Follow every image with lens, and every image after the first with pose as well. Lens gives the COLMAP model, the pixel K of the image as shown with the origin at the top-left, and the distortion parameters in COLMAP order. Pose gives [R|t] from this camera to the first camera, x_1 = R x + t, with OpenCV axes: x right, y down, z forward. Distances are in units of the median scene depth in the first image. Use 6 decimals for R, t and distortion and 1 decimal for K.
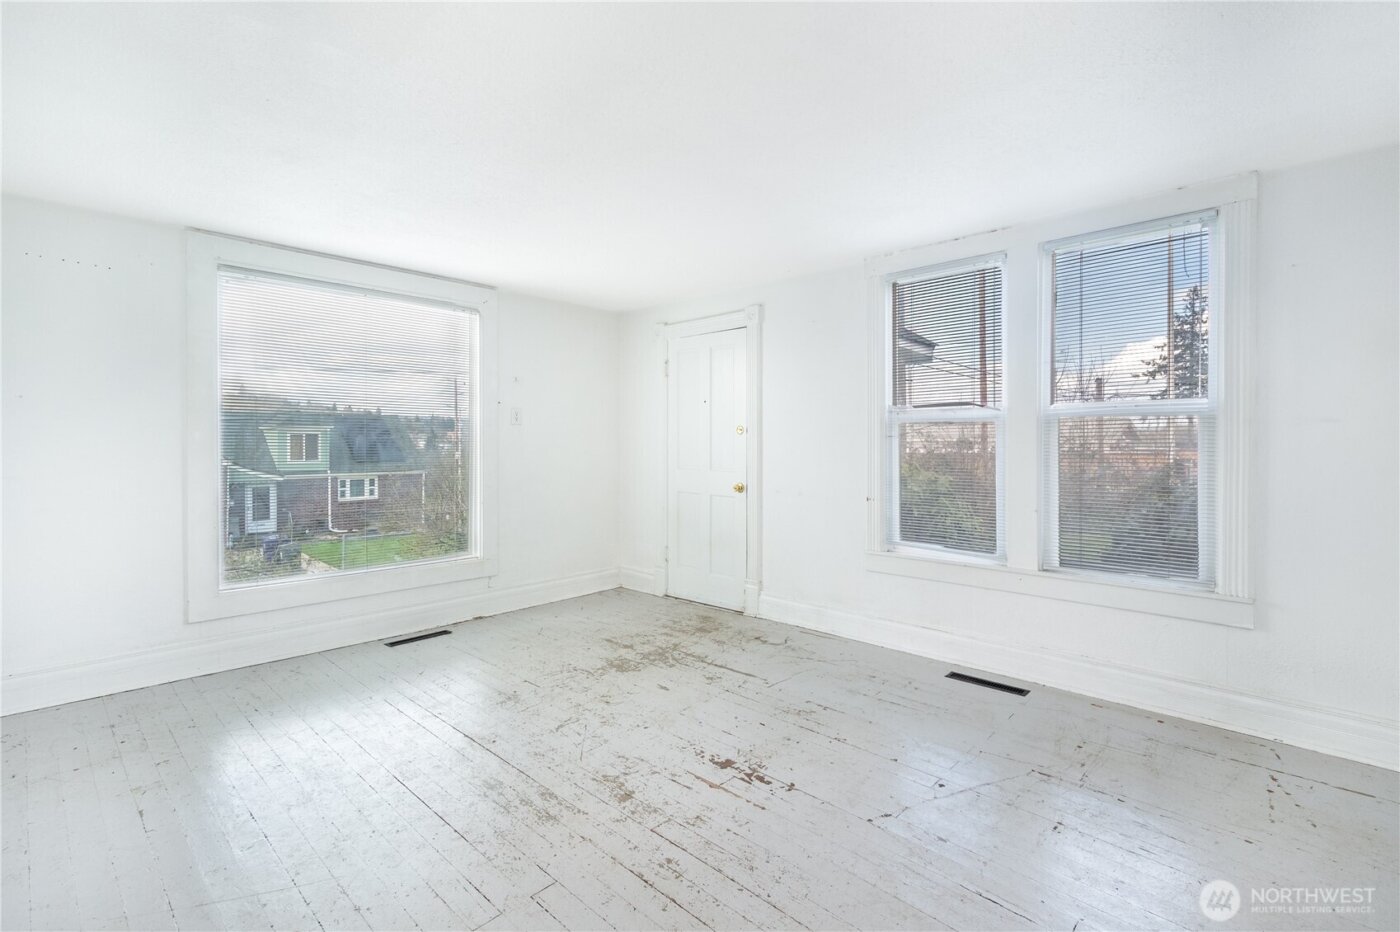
lens RADIAL K [[634.3, 0, 722.7], [0, 634.3, 437.0], [0, 0, 1]] dist [0.003729, -0.001395]
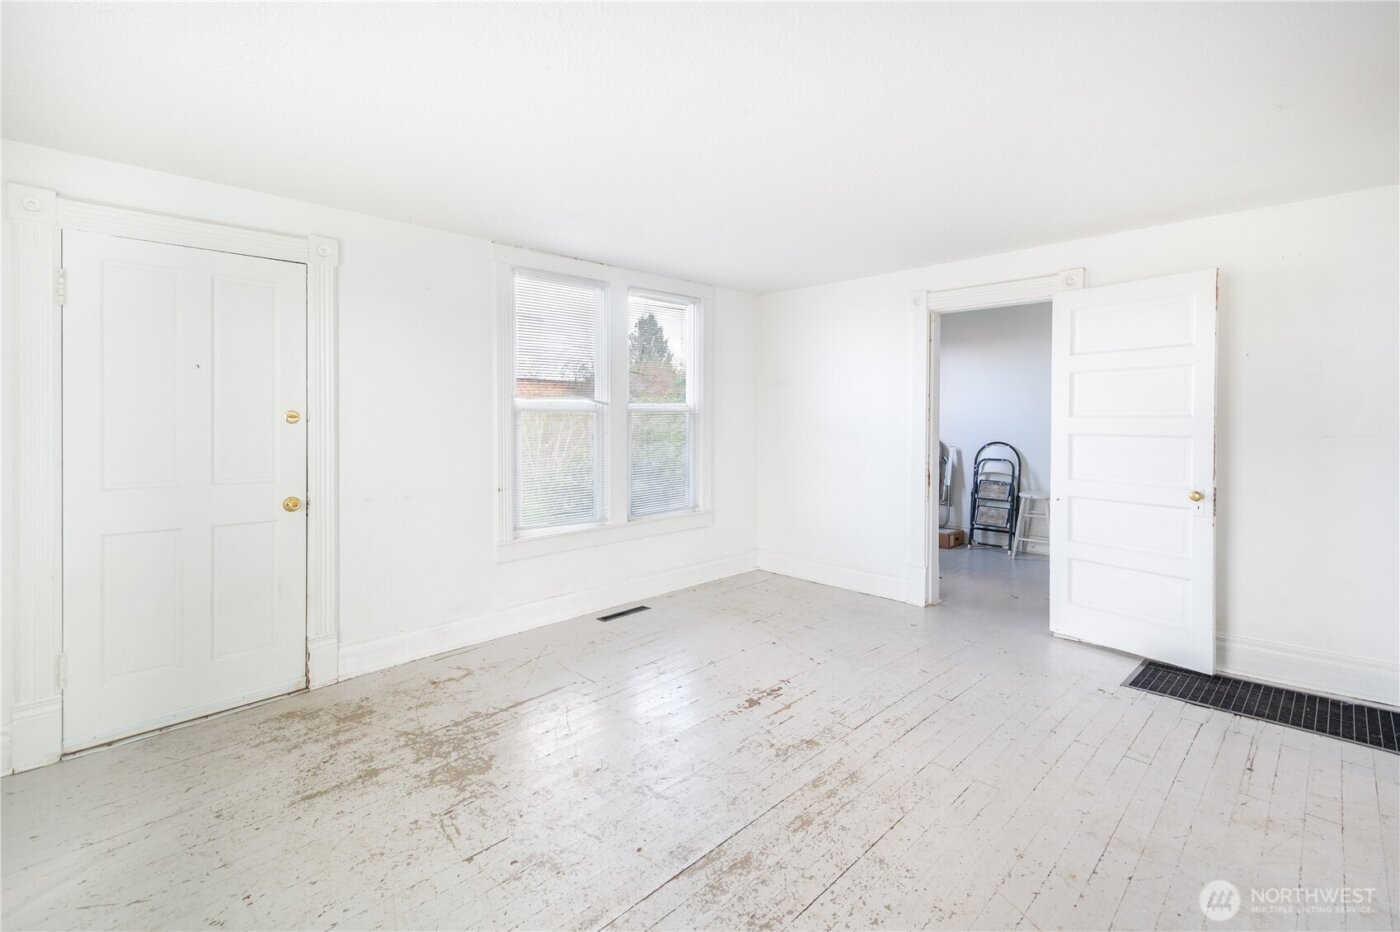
lens RADIAL K [[634.3, 0, 702.5], [0, 634.3, 433.1], [0, 0, 1]] dist [0.003729, -0.001395]
pose [[0.041230, -0.014393, 0.999046, -0.783228], [0.004815, 0.999887, 0.014206, -0.001588], [-0.999138, 0.004224, 0.041295, 0.697932]]
